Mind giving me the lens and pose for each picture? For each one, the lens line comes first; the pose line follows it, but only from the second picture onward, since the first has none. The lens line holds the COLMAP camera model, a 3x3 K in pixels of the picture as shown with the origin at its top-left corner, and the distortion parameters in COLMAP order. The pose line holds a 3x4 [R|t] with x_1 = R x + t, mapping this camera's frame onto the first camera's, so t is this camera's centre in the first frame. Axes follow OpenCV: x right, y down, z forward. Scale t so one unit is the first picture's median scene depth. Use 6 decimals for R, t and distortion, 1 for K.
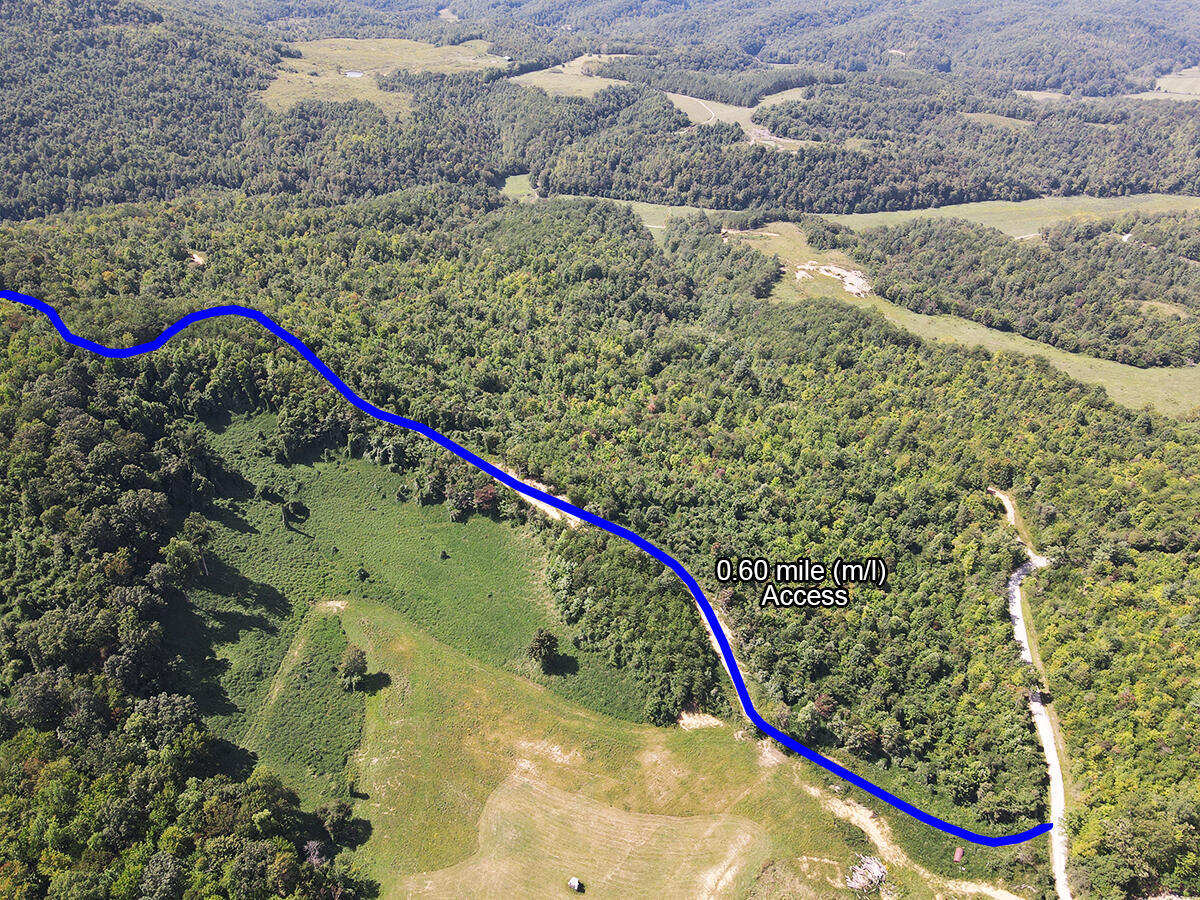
lens RADIAL K [[878.3, 0, 595.4], [0, 878.3, 445.4], [0, 0, 1]] dist [0.004019, 0.013429]
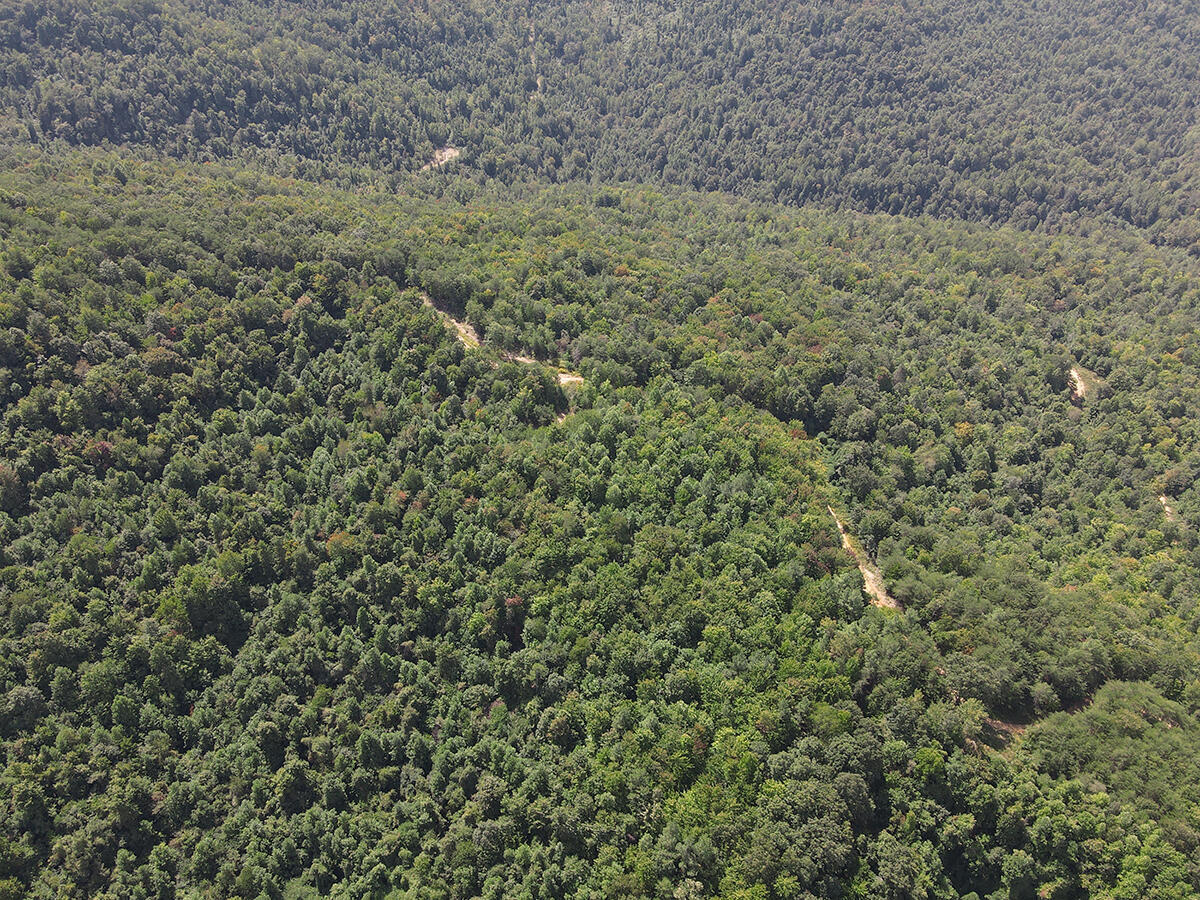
lens RADIAL K [[878.3, 0, 602.2], [0, 878.3, 445.7], [0, 0, 1]] dist [0.004019, 0.013429]
pose [[0.646681, 0.460361, -0.608170, -0.275641], [-0.414510, 0.881422, 0.226445, -0.184752], [0.640301, 0.105654, 0.760823, 0.288412]]
